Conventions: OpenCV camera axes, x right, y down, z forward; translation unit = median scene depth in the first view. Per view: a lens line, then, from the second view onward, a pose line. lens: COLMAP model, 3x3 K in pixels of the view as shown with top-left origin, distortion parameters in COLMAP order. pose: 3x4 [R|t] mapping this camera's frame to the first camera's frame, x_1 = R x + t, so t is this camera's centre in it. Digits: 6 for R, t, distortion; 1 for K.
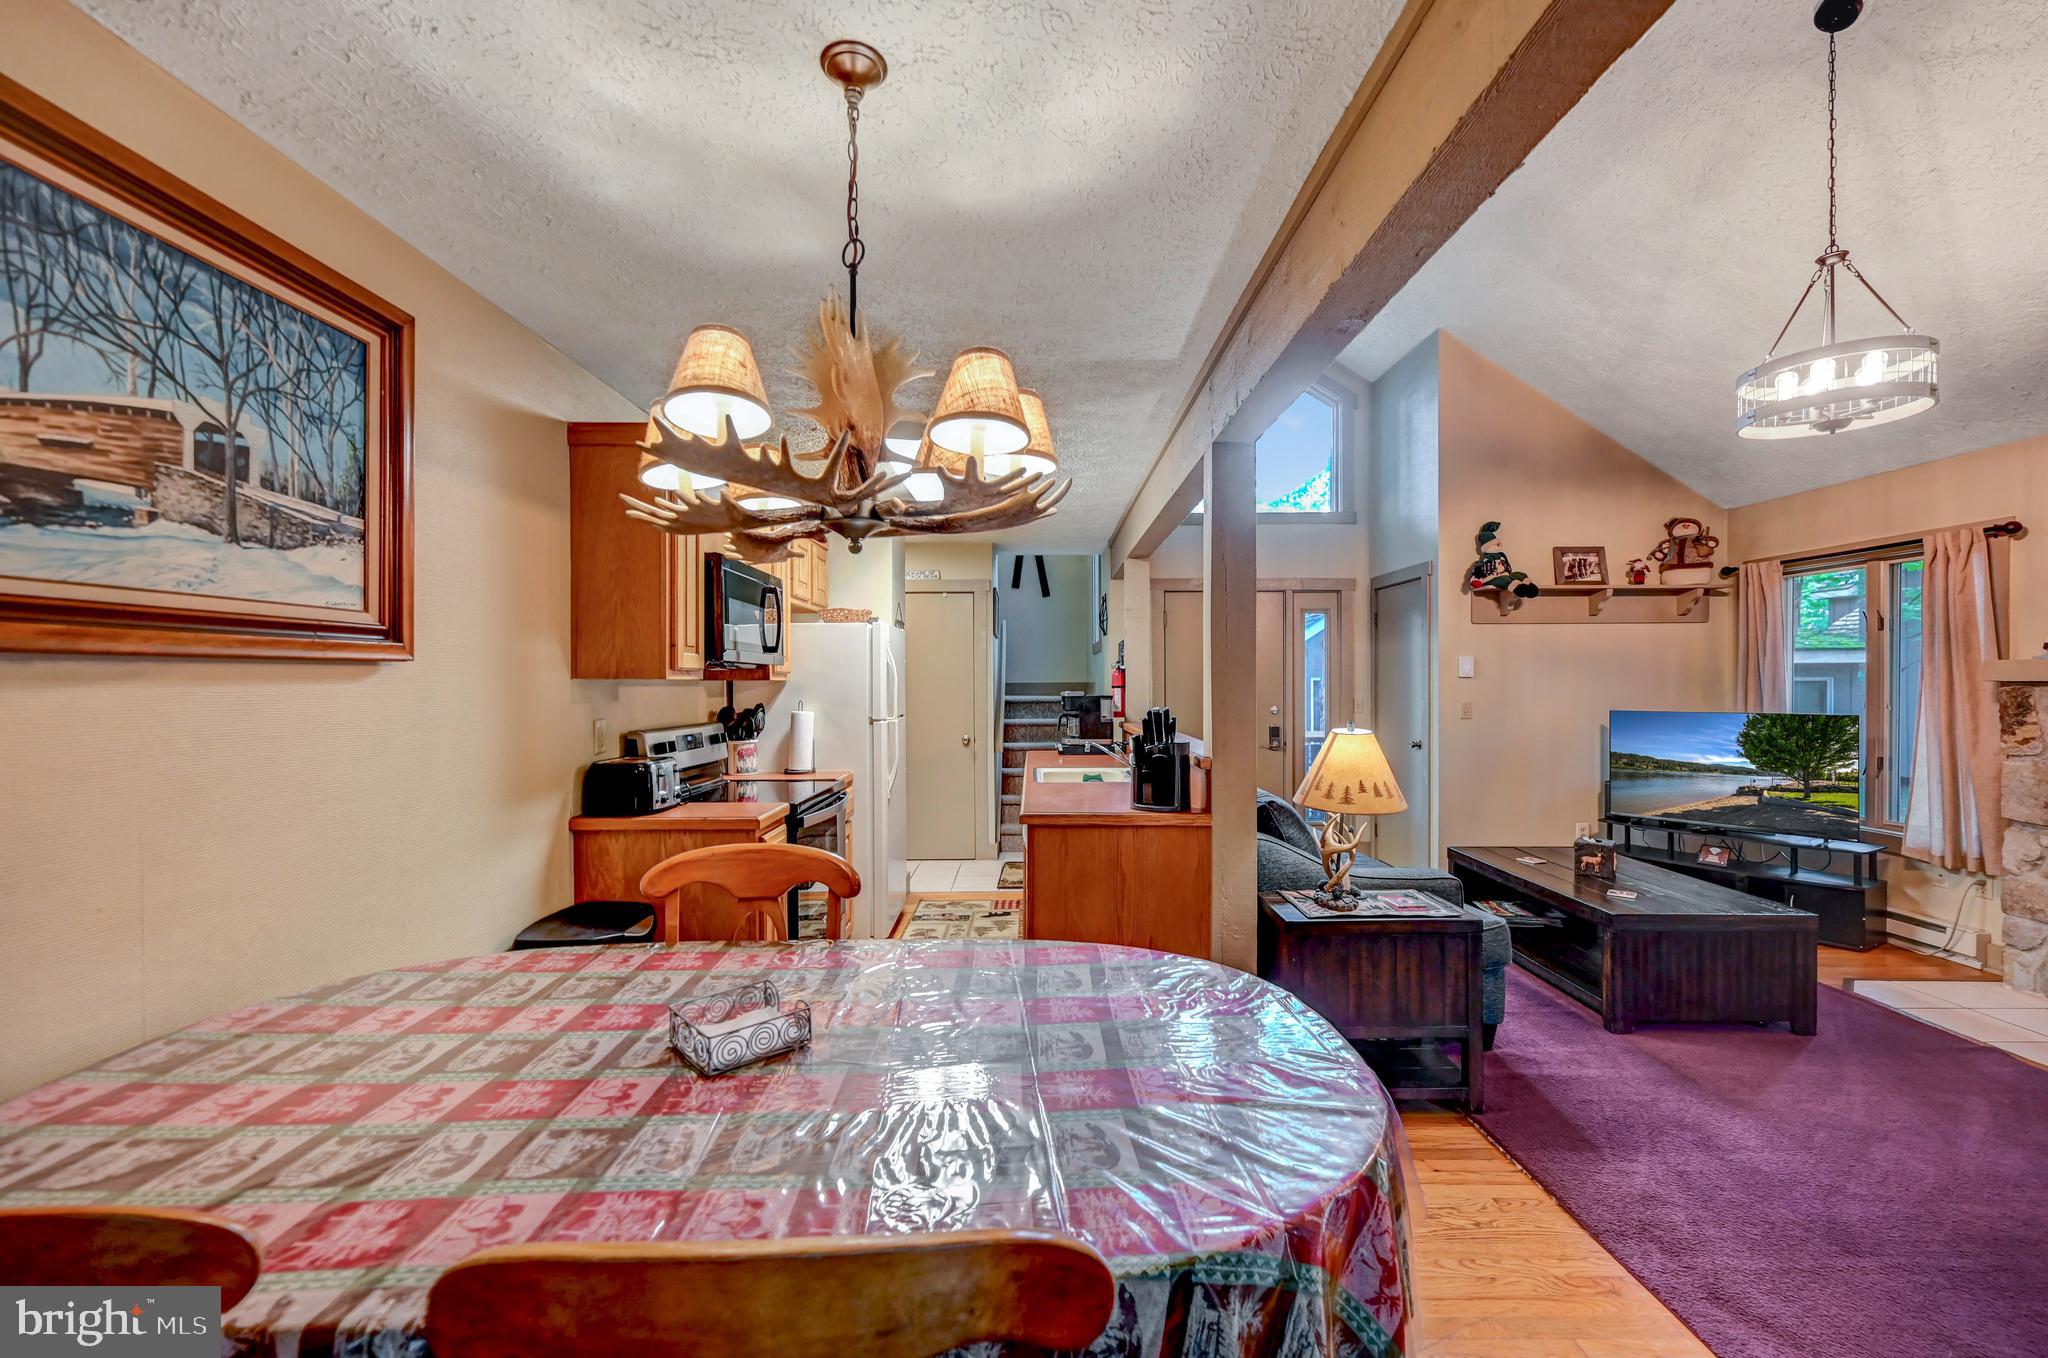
lens RADIAL K [[832.9, 0, 1029.9], [0, 832.9, 679.7], [0, 0, 1]] dist [-0.001087, 0.001155]
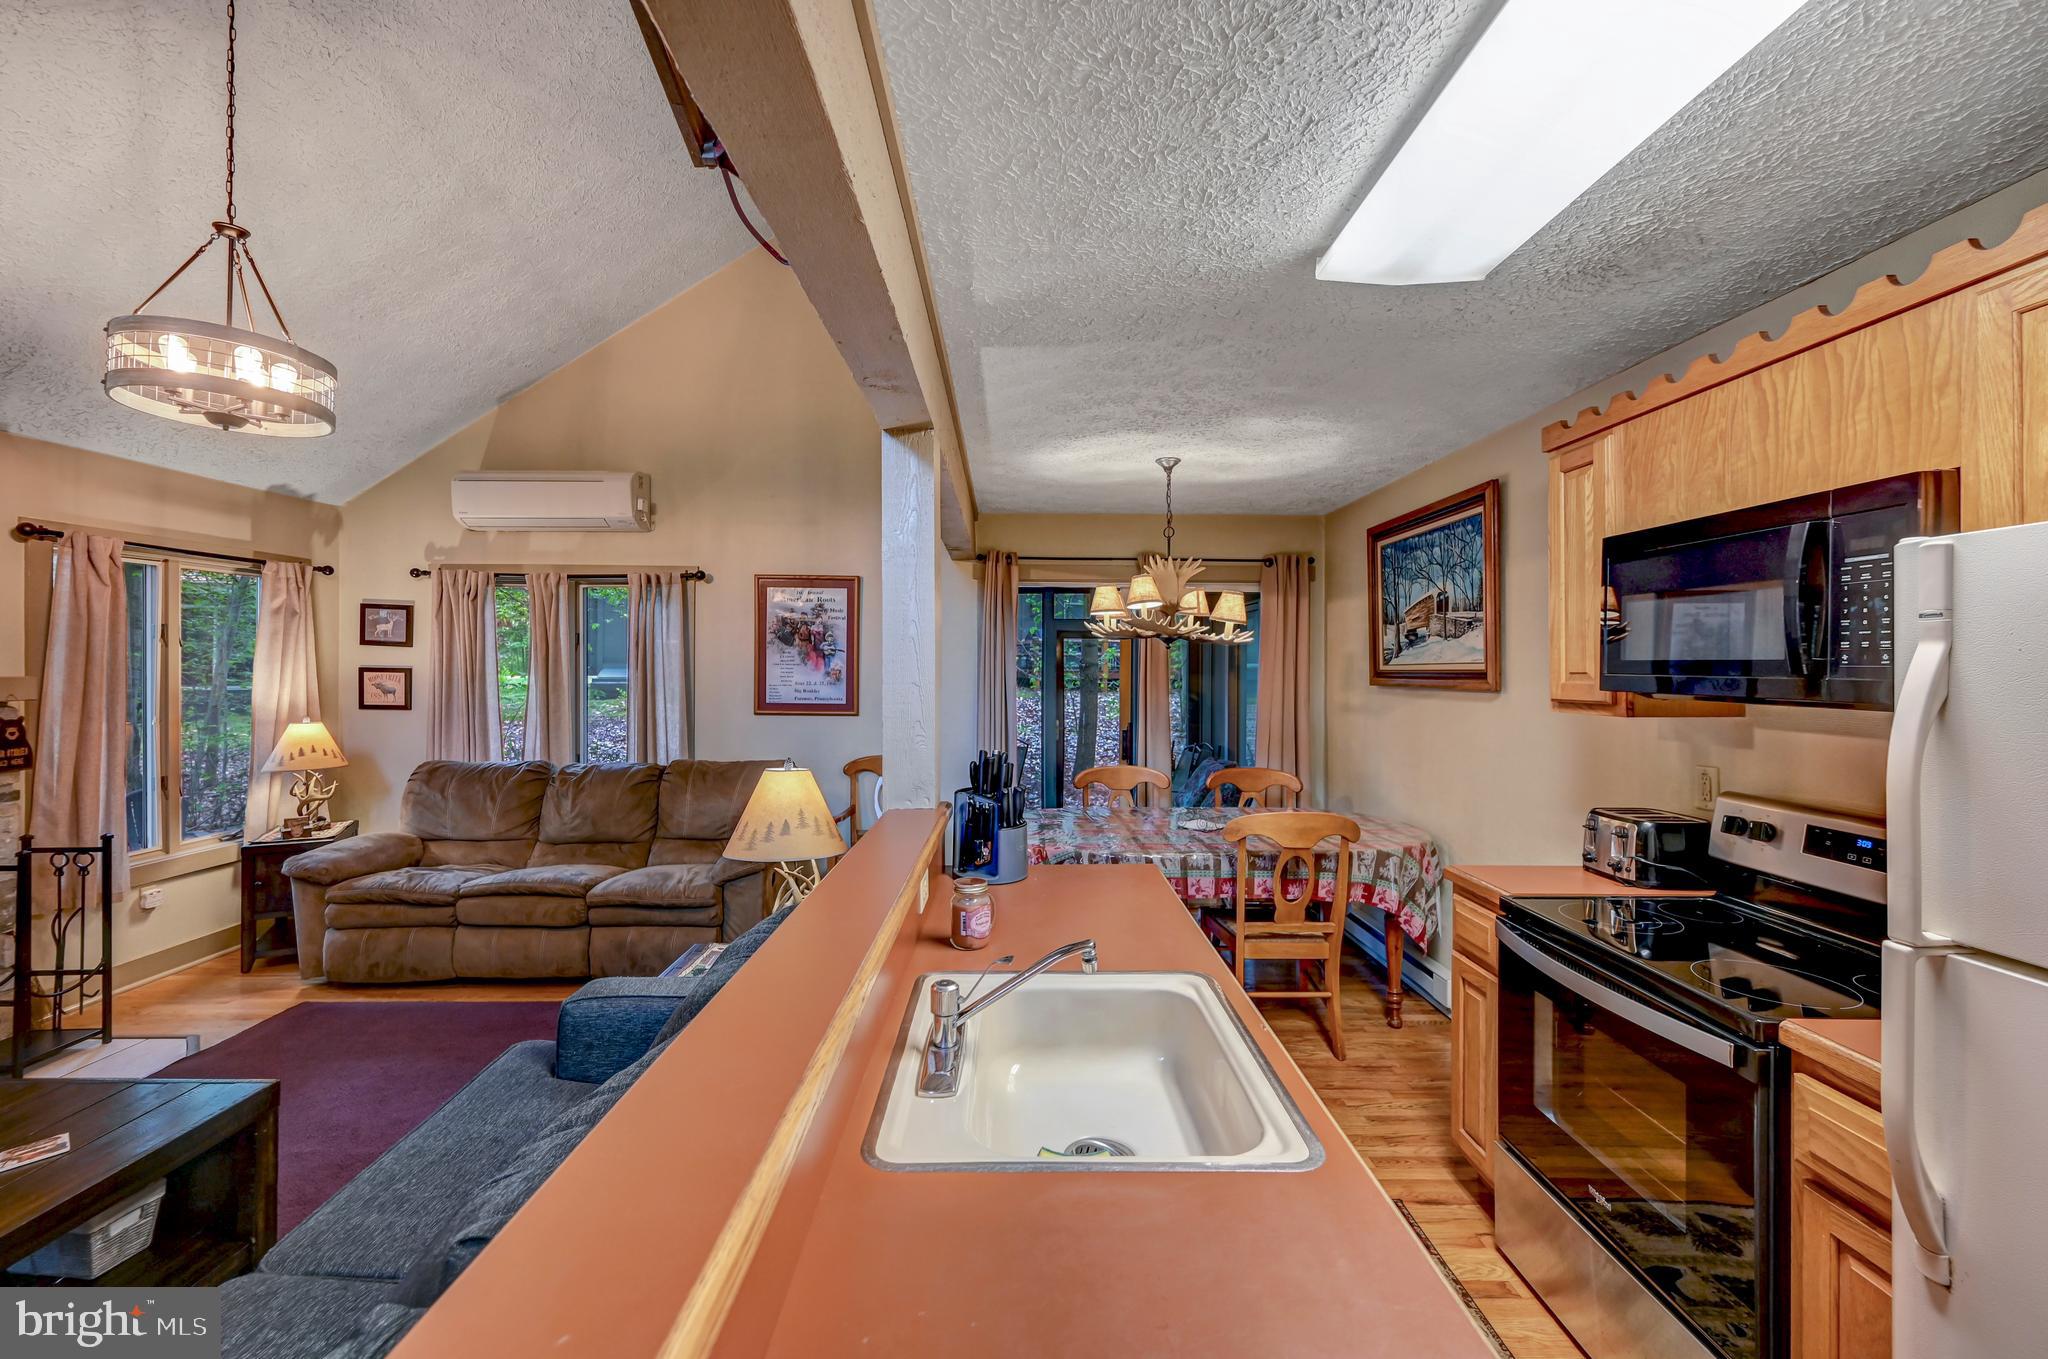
lens RADIAL K [[832.9, 0, 1020.3], [0, 832.9, 664.4], [0, 0, 1]] dist [-0.001087, 0.001155]
pose [[-0.999991, -0.001045, -0.004194, 0.135399], [-0.001019, 0.999980, -0.006194, -0.044567], [0.004200, -0.006190, -0.999972, 1.868374]]
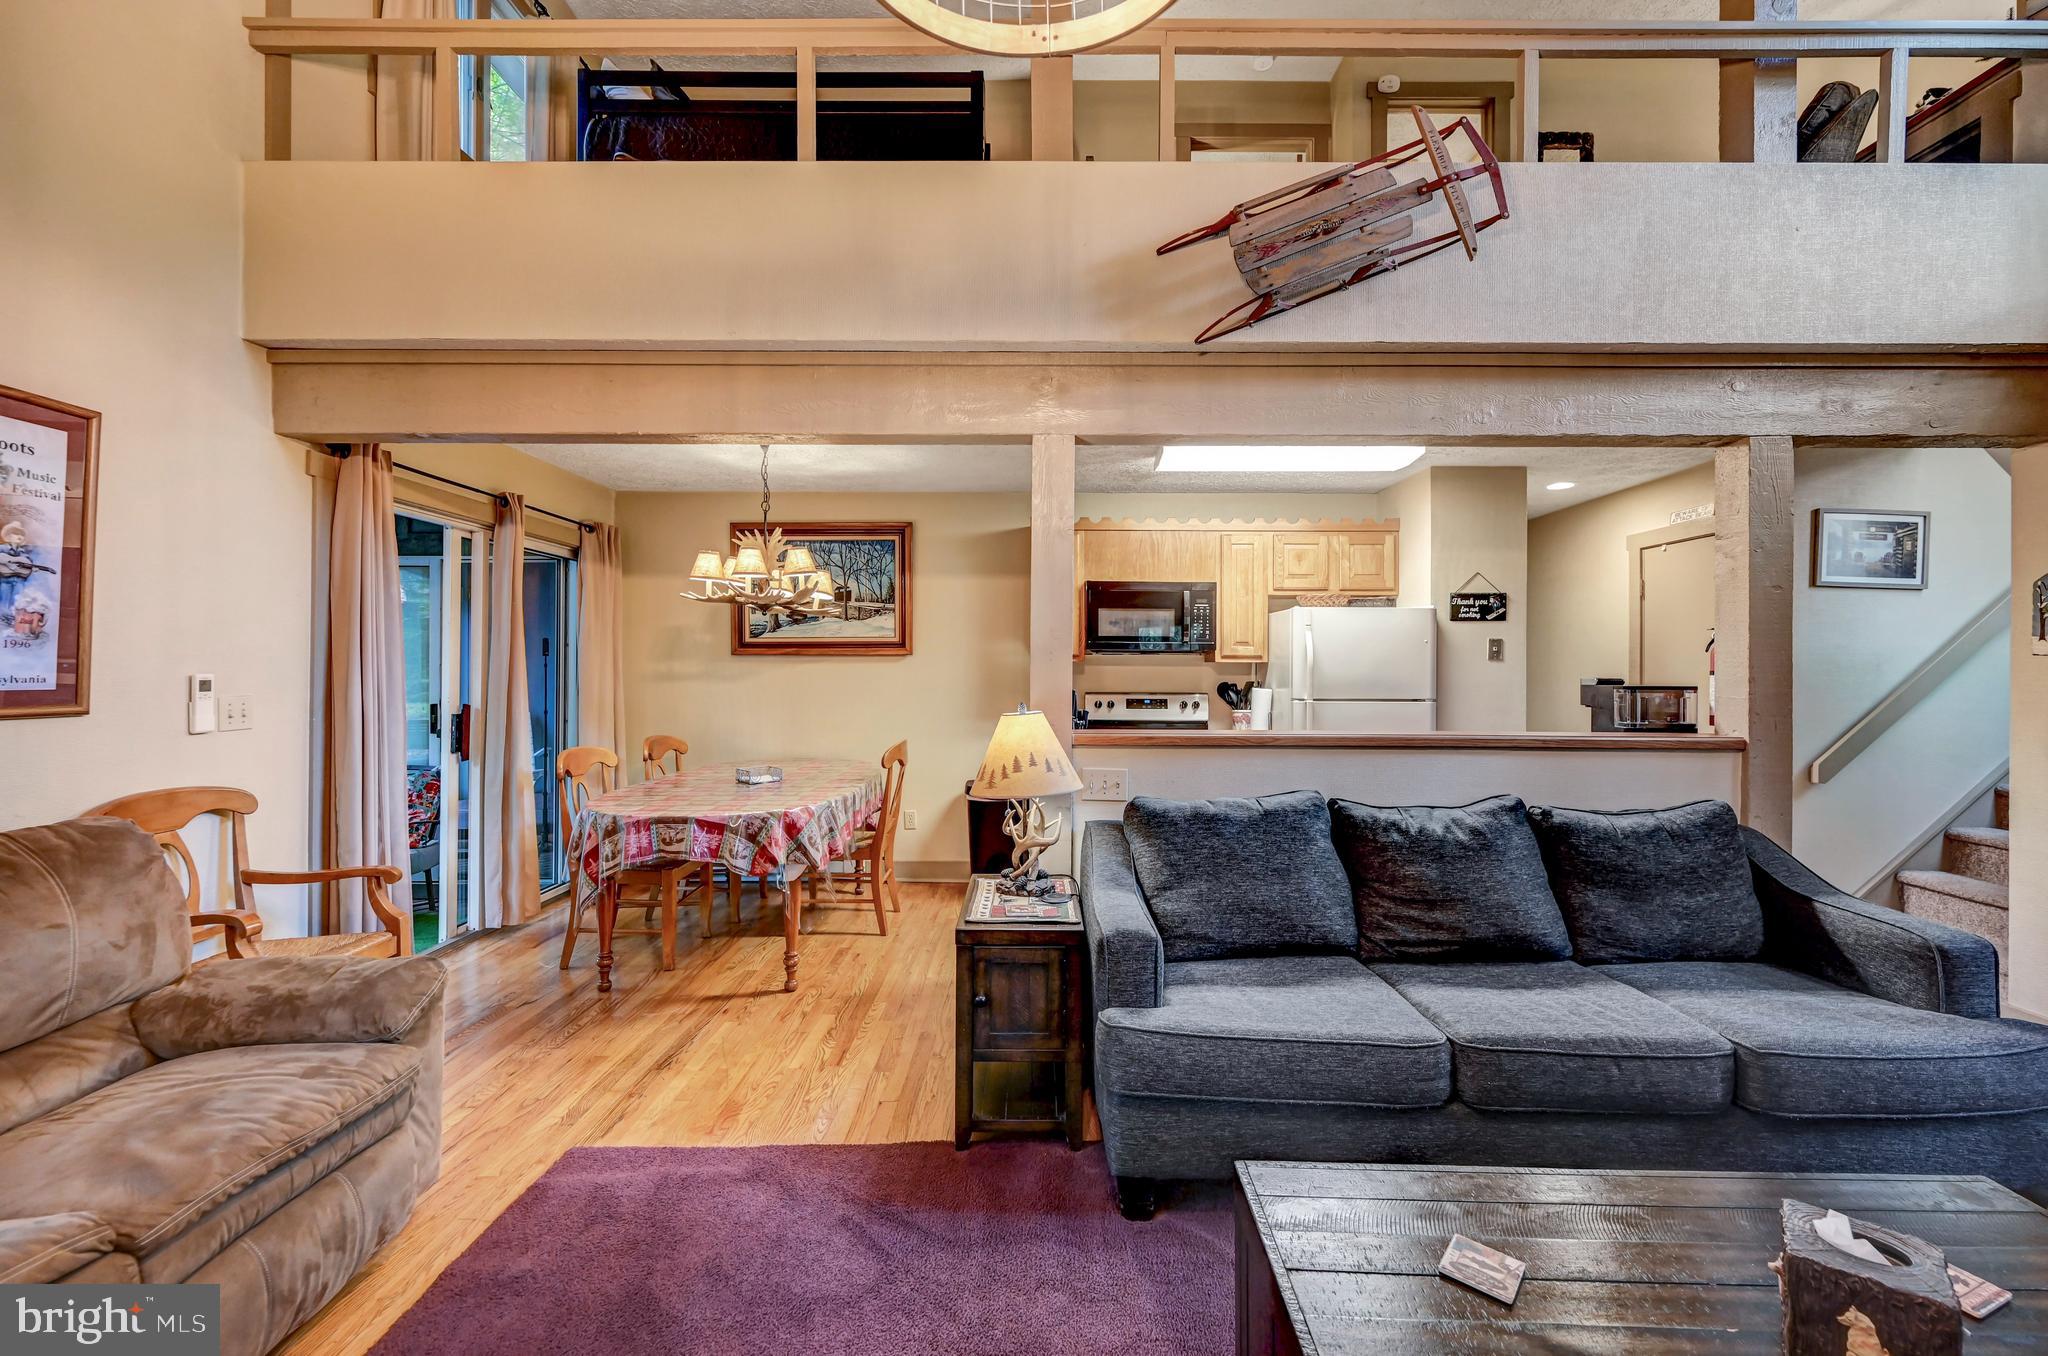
lens RADIAL K [[832.9, 0, 1043.7], [0, 832.9, 664.5], [0, 0, 1]] dist [-0.001087, 0.001155]
pose [[-0.000924, -0.000295, -1.000000, 1.323844], [0.000207, 1.000000, -0.000295, 0.006650], [1.000000, -0.000207, -0.000924, 1.005631]]
